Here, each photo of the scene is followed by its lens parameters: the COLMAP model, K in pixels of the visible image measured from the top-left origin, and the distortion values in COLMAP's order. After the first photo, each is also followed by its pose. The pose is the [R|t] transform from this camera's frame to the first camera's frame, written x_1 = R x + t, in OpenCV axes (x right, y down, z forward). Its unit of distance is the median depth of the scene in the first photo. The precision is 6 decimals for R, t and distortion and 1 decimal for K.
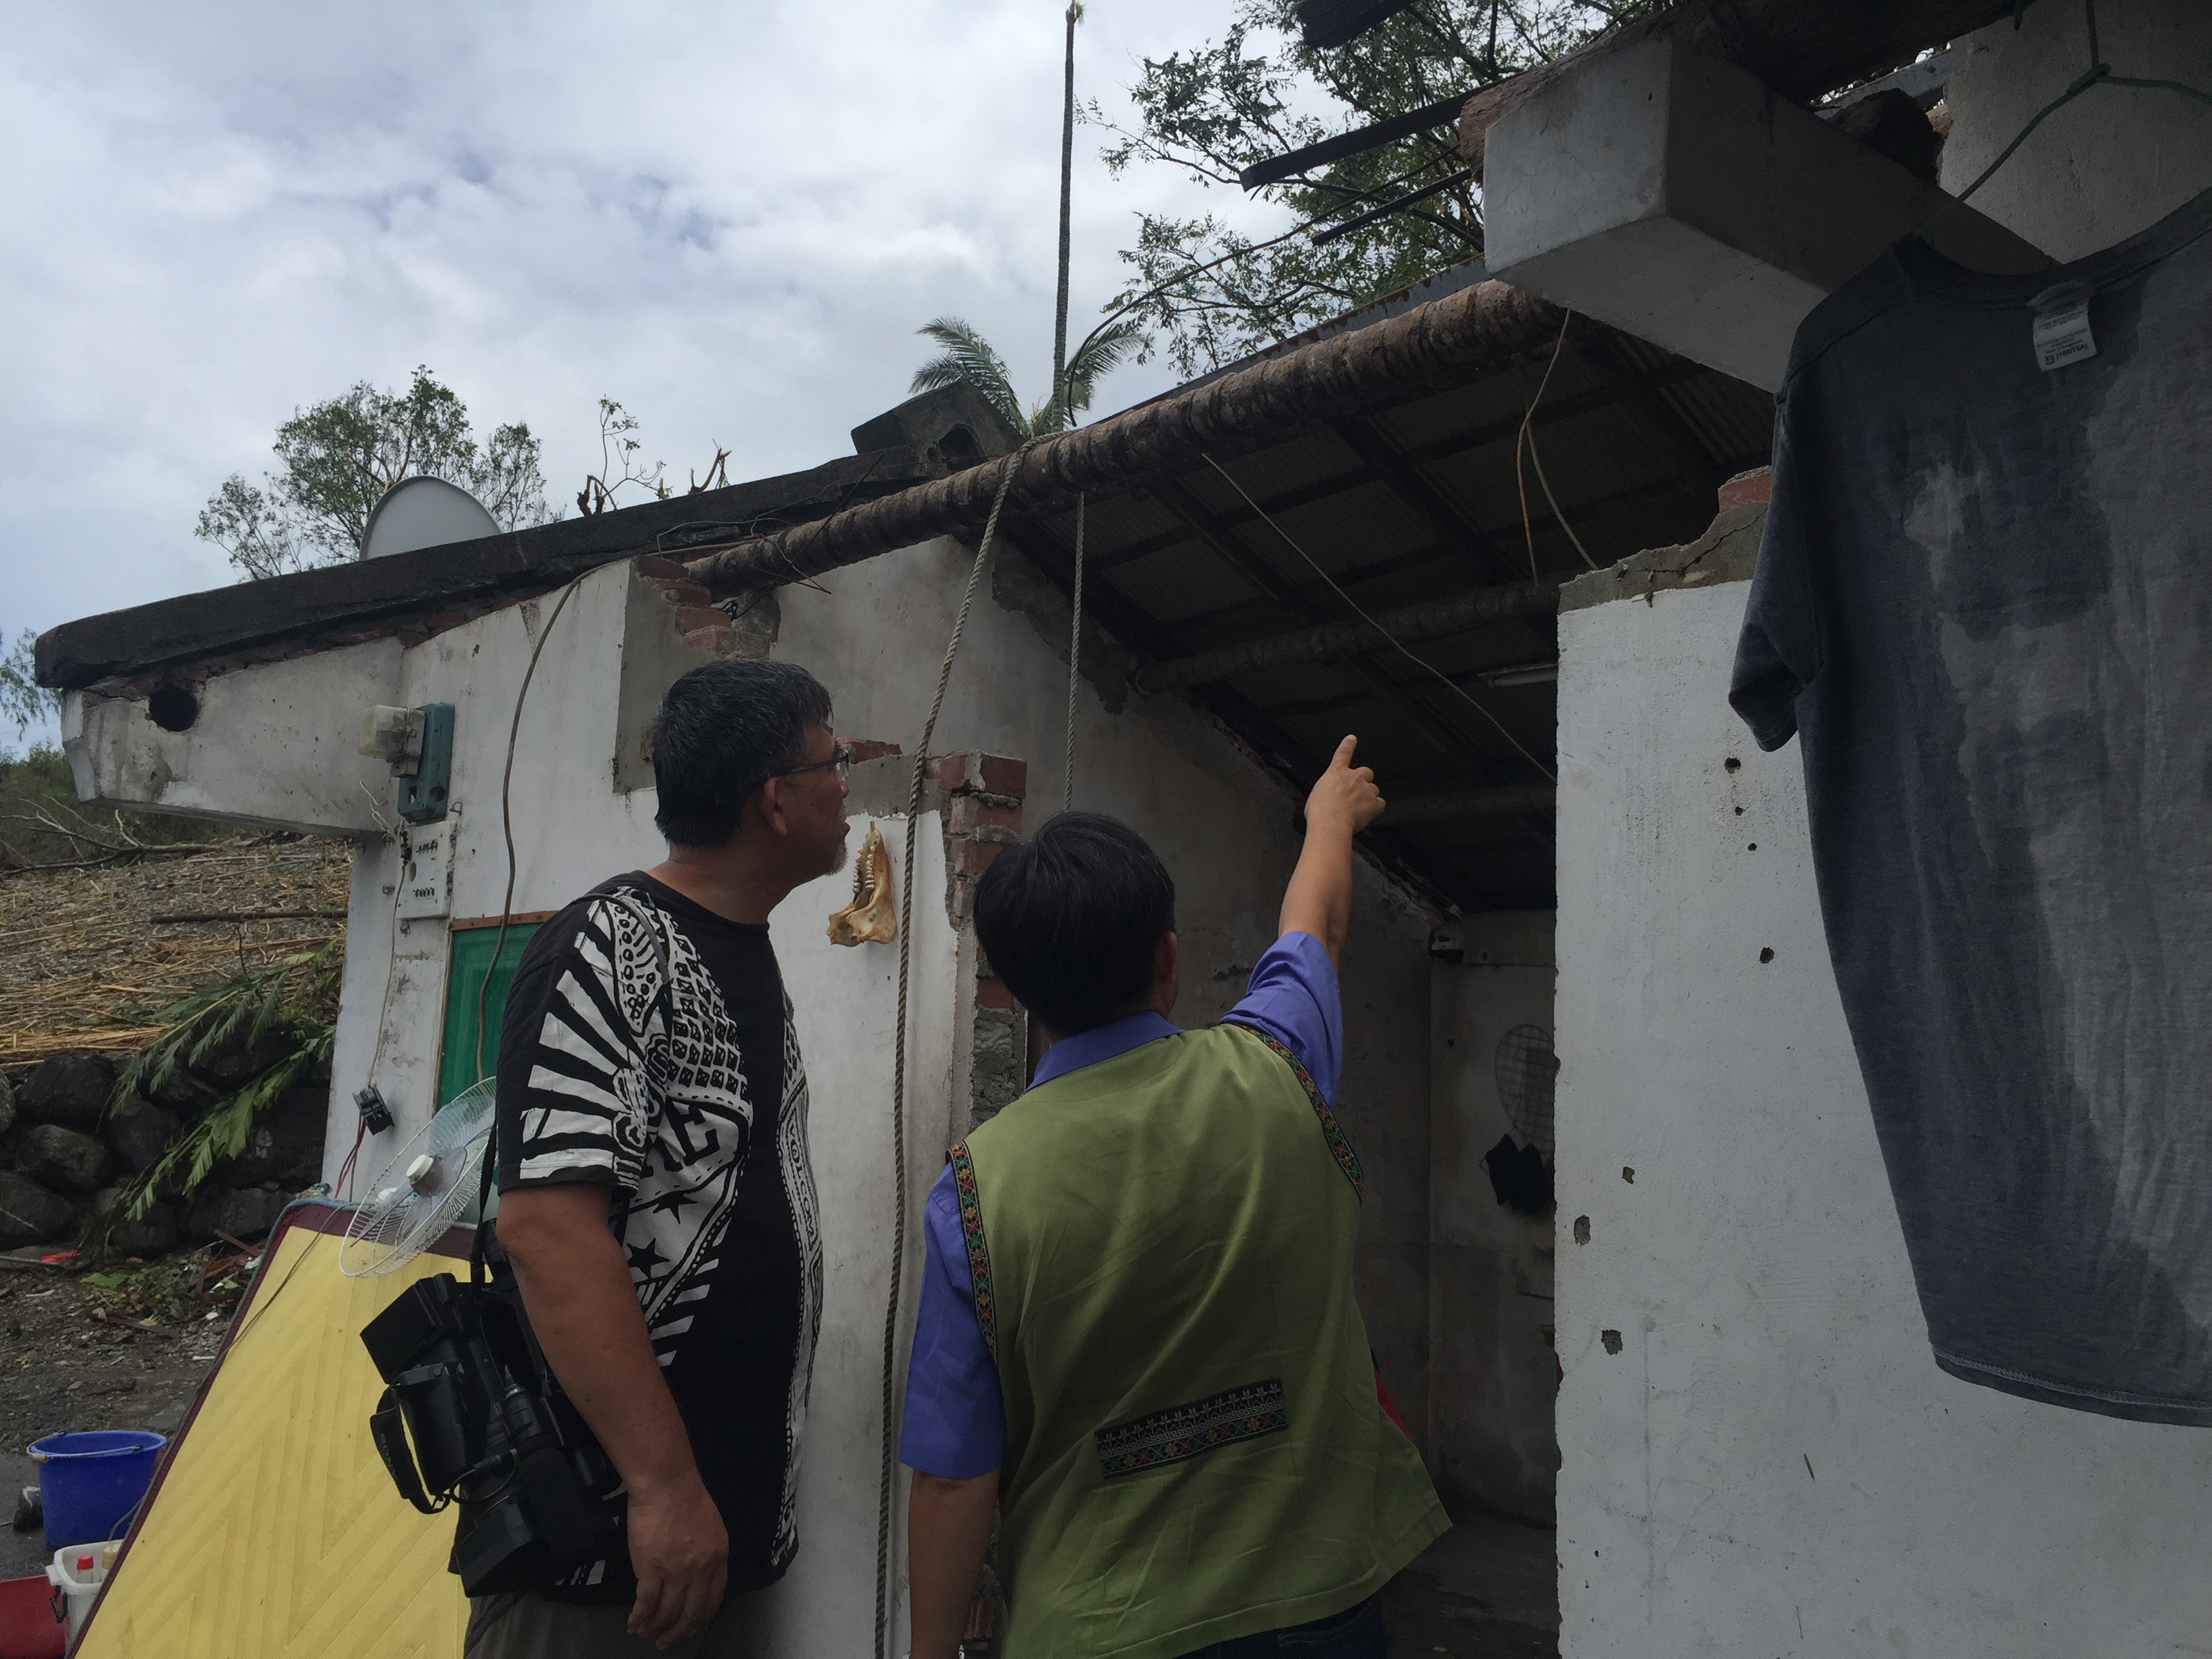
lens RADIAL K [[1852.8, 0, 1102.7], [0, 1852.8, 871.3], [0, 0, 1]] dist [0.077409, -0.003801]
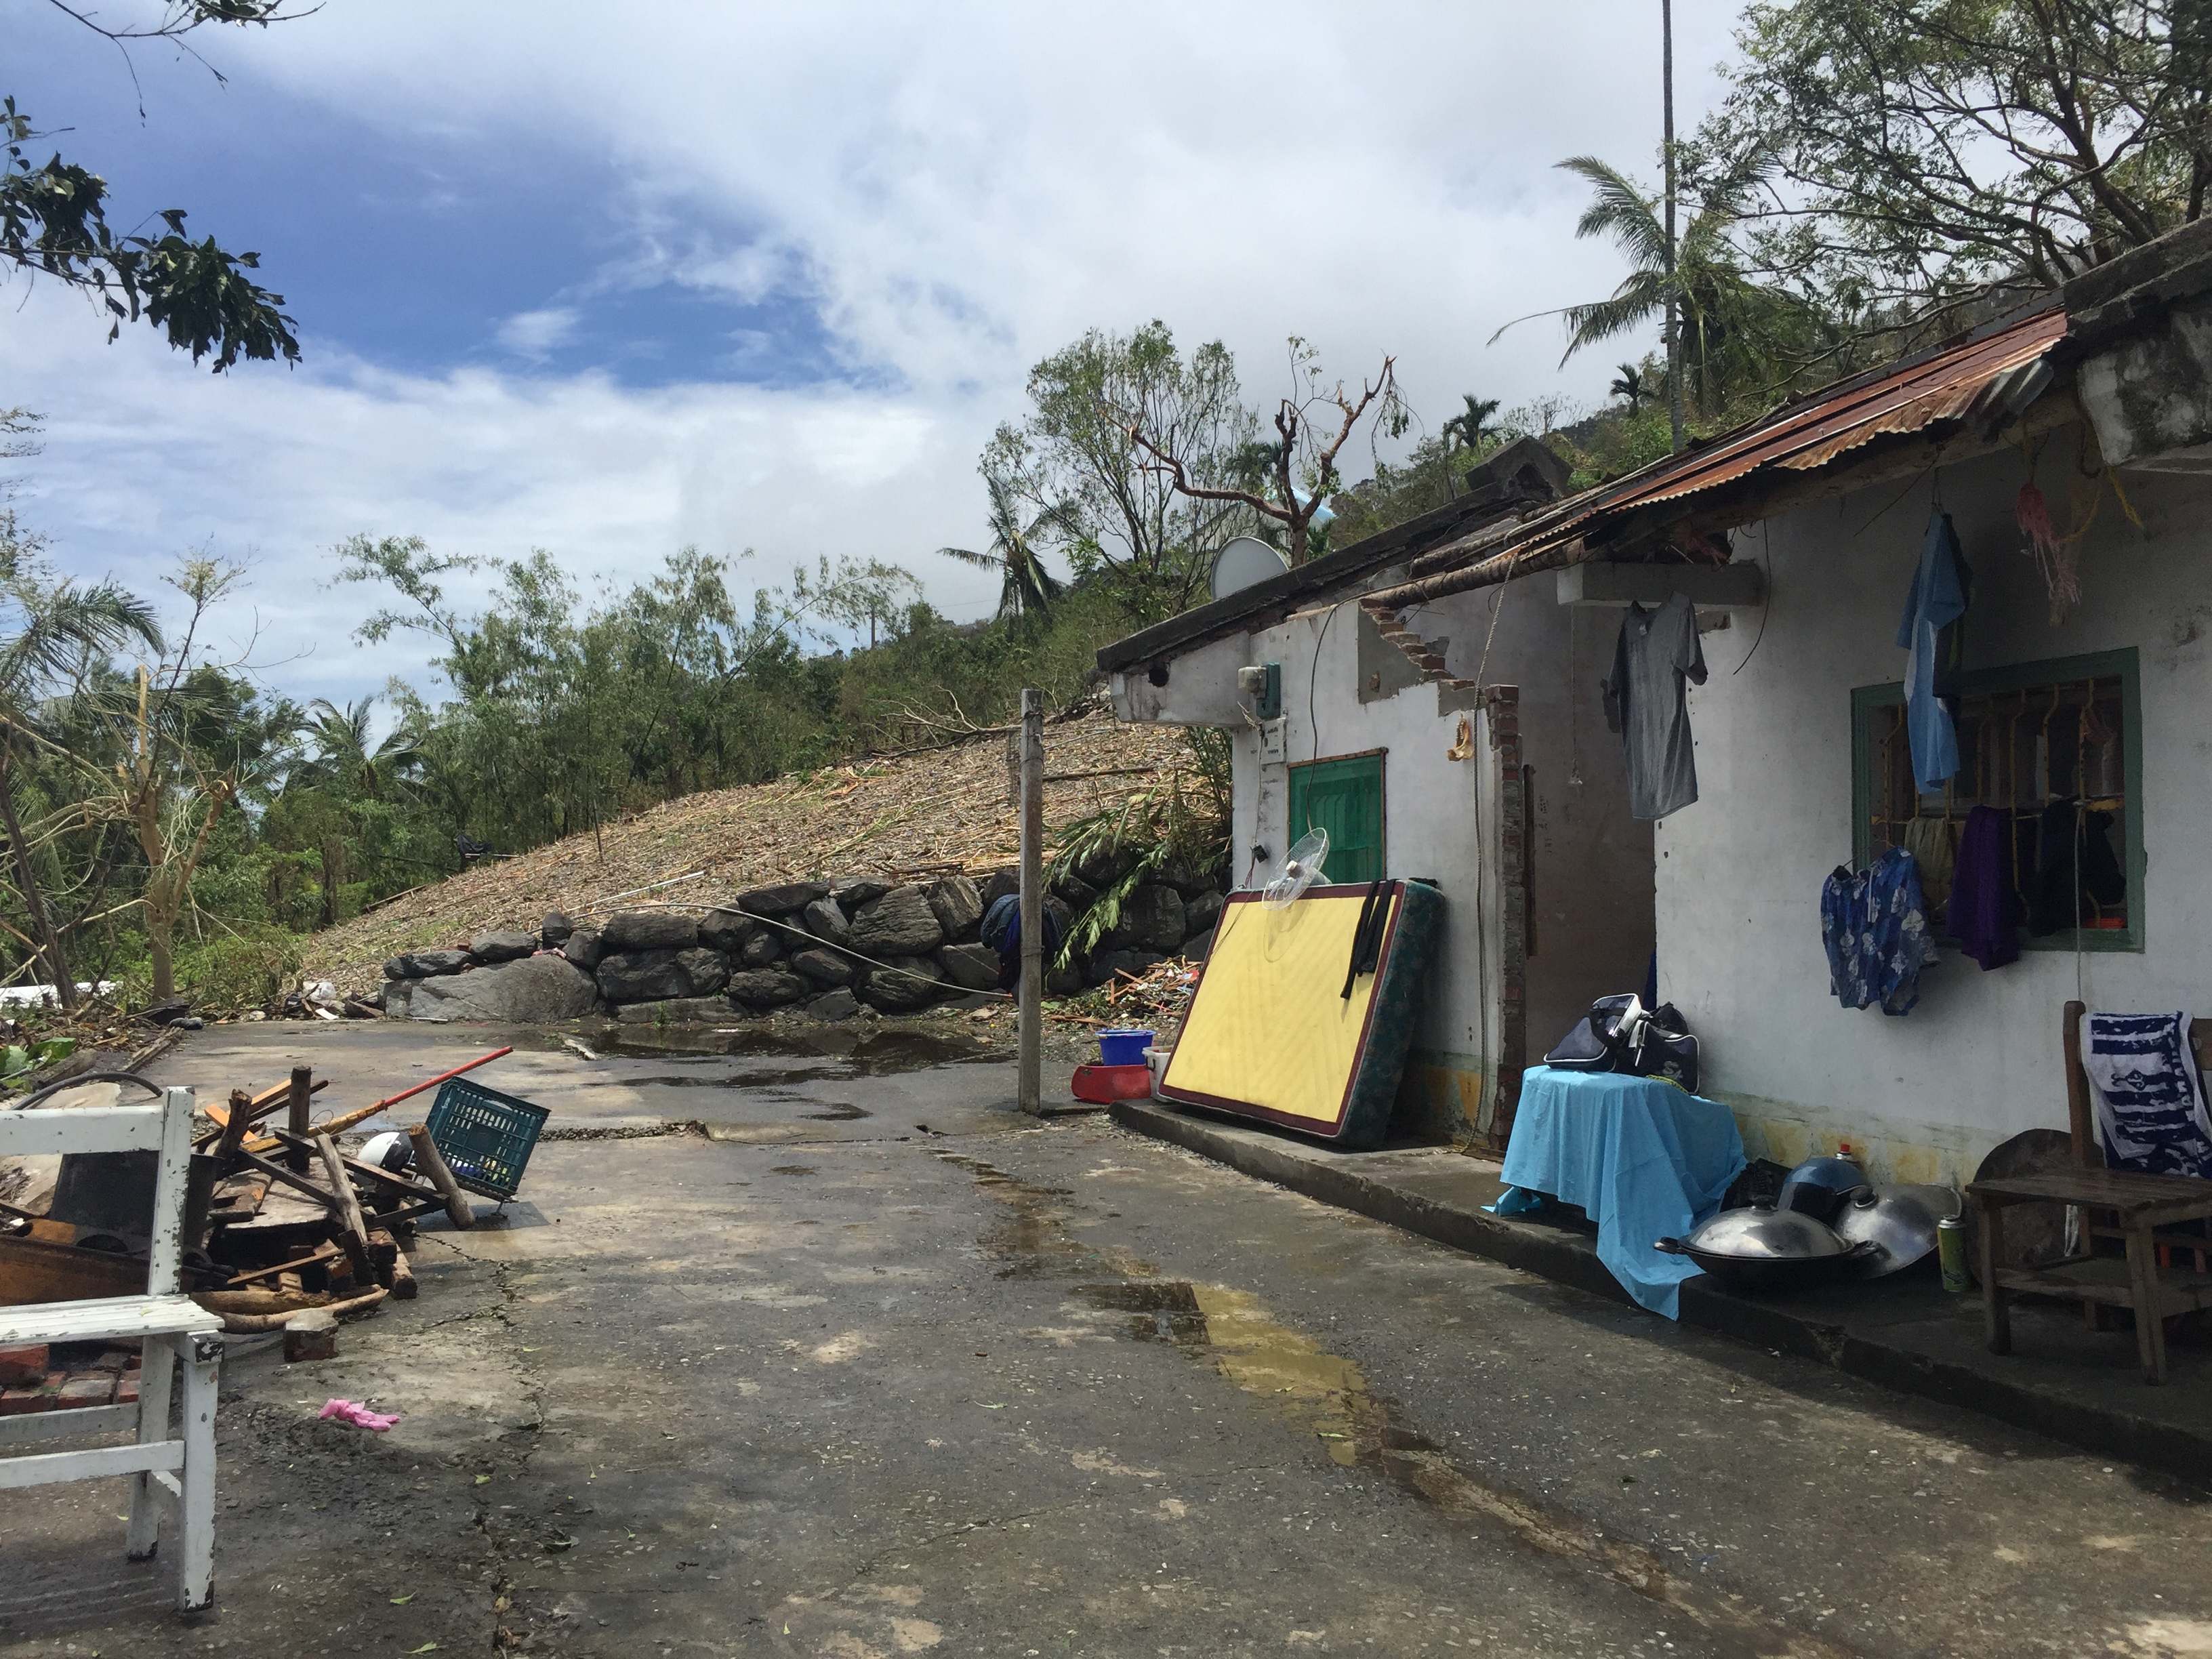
lens RADIAL K [[1852.8, 0, 1102.7], [0, 1852.8, 871.3], [0, 0, 1]] dist [0.077409, -0.003801]
pose [[0.930338, -0.049870, -0.363296, 0.227136], [0.082841, 0.993681, 0.075738, -0.029755], [0.357223, -0.100558, 0.928590, -1.074543]]
